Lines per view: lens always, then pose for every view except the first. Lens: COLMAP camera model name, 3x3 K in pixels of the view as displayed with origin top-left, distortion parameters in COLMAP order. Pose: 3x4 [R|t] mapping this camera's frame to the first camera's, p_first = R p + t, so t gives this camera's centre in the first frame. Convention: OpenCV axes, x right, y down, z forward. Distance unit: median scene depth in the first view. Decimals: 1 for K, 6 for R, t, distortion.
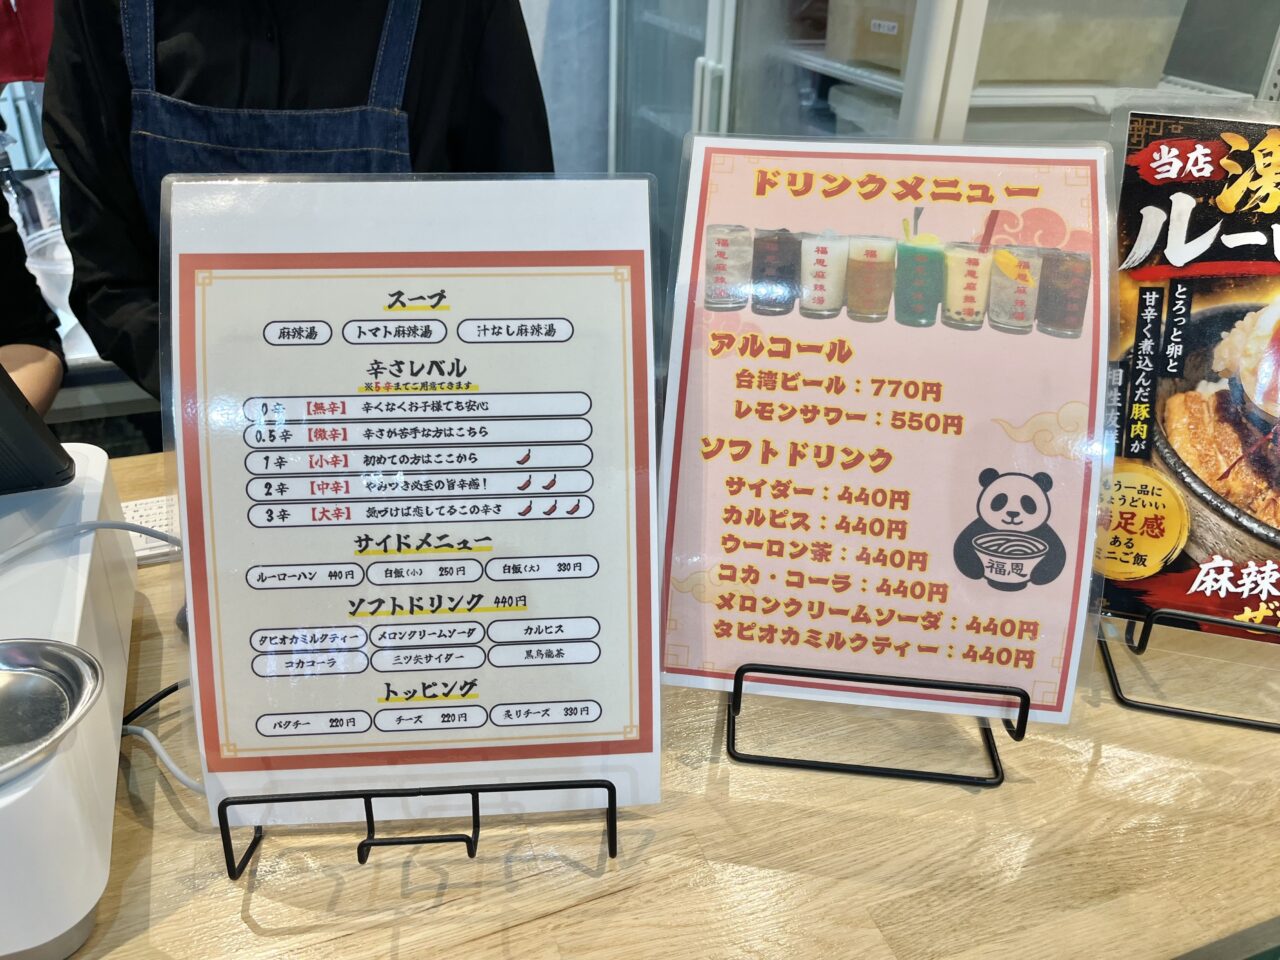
lens RADIAL K [[971.9, 0, 637.4], [0, 971.9, 480.9], [0, 0, 1]] dist [0.002008, -0.036693]
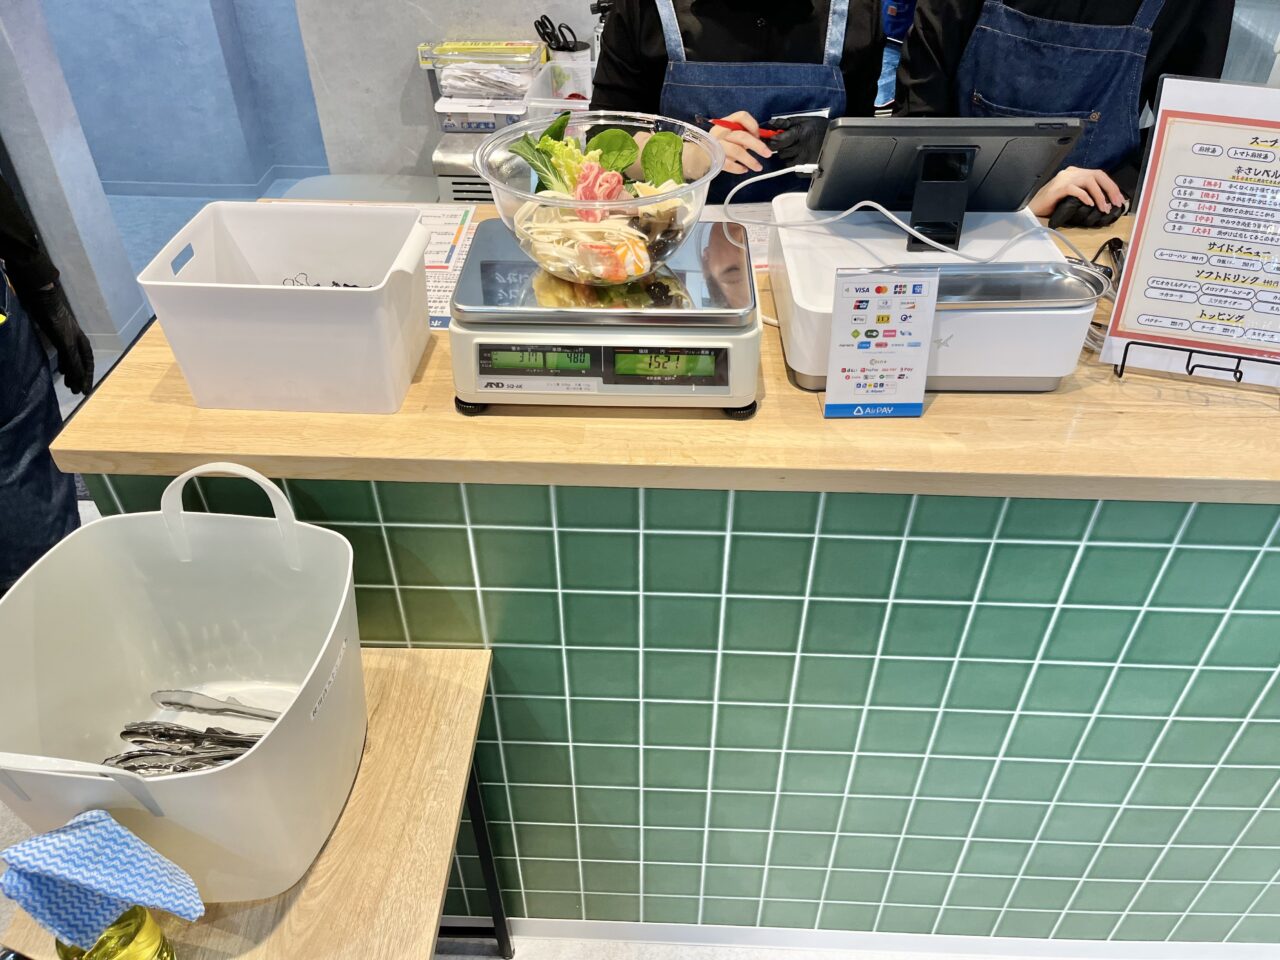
lens RADIAL K [[971.9, 0, 645.8], [0, 971.9, 482.6], [0, 0, 1]] dist [0.002008, -0.036693]
pose [[0.940175, 0.208619, -0.269349, -0.810811], [-0.172110, 0.973130, 0.152960, 0.491978], [0.294022, -0.097452, 0.950818, -1.639470]]
